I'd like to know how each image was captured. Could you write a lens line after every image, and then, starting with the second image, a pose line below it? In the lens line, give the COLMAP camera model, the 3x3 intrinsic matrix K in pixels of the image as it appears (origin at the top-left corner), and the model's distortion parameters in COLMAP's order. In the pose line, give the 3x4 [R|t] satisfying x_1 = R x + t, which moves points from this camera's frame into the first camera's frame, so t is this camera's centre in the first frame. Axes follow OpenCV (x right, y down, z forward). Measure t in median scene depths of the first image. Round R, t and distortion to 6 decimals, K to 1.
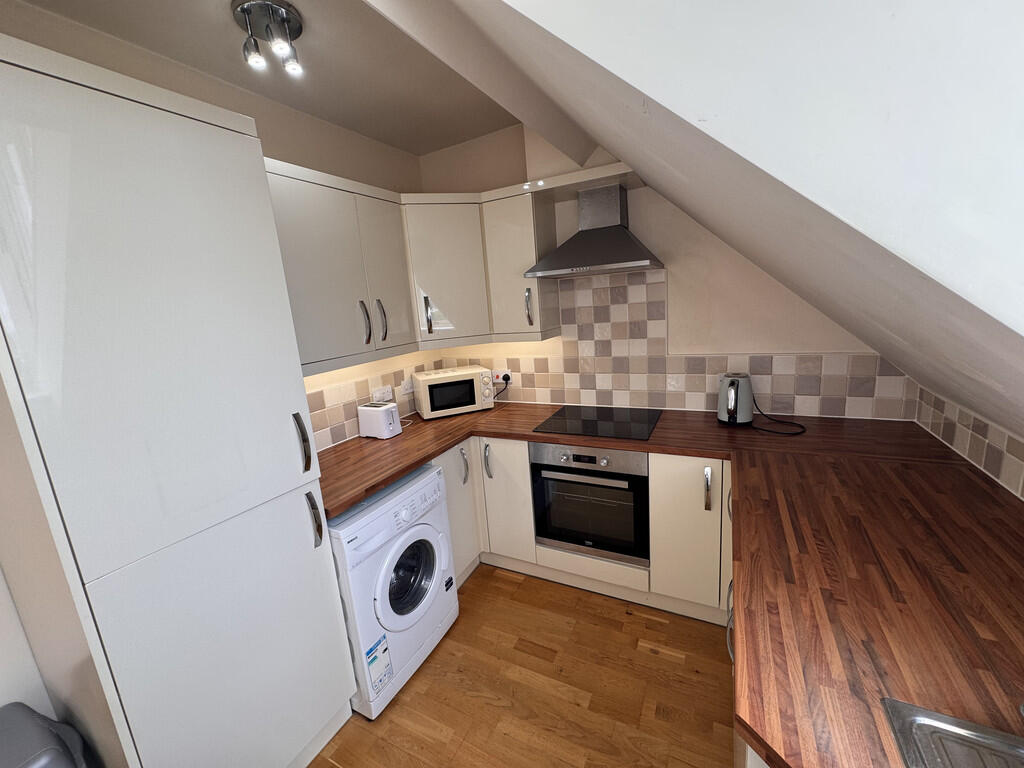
lens RADIAL K [[408.9, 0, 512.5], [0, 408.9, 384.1], [0, 0, 1]] dist [0.001172, -0.000011]
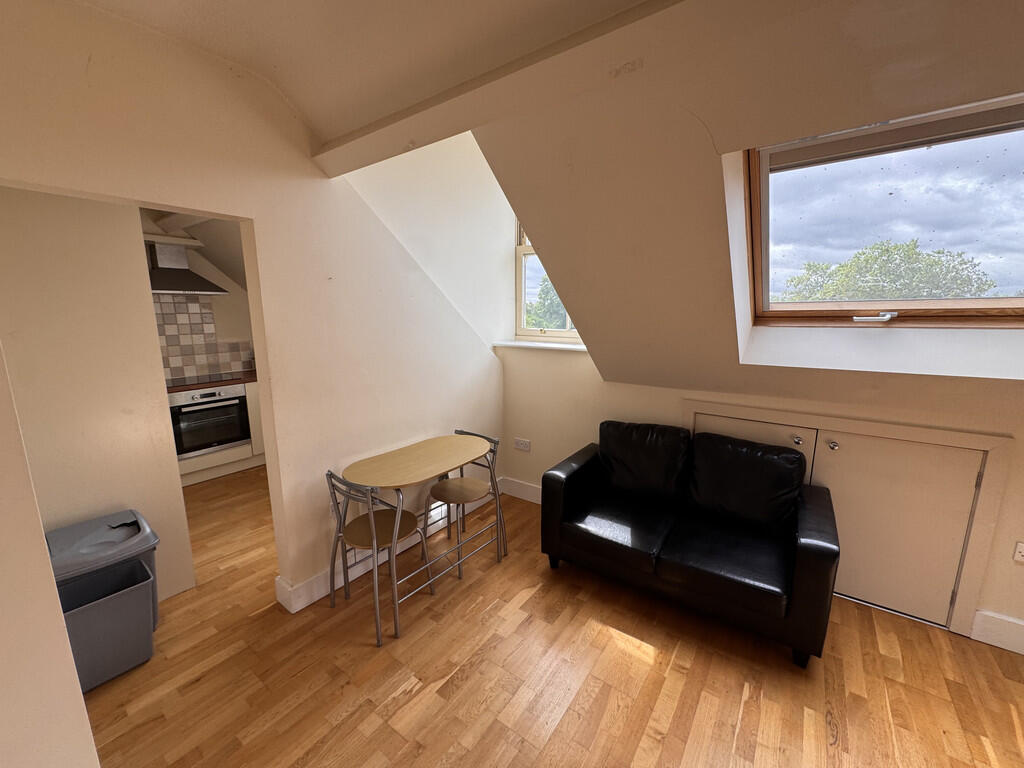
lens RADIAL K [[408.9, 0, 514.1], [0, 408.9, 383.7], [0, 0, 1]] dist [0.001172, -0.000011]
pose [[0.153252, -0.099487, 0.983166, -1.382525], [0.182707, 0.980619, 0.070750, 0.247996], [-0.971150, 0.168789, 0.168459, -0.633501]]
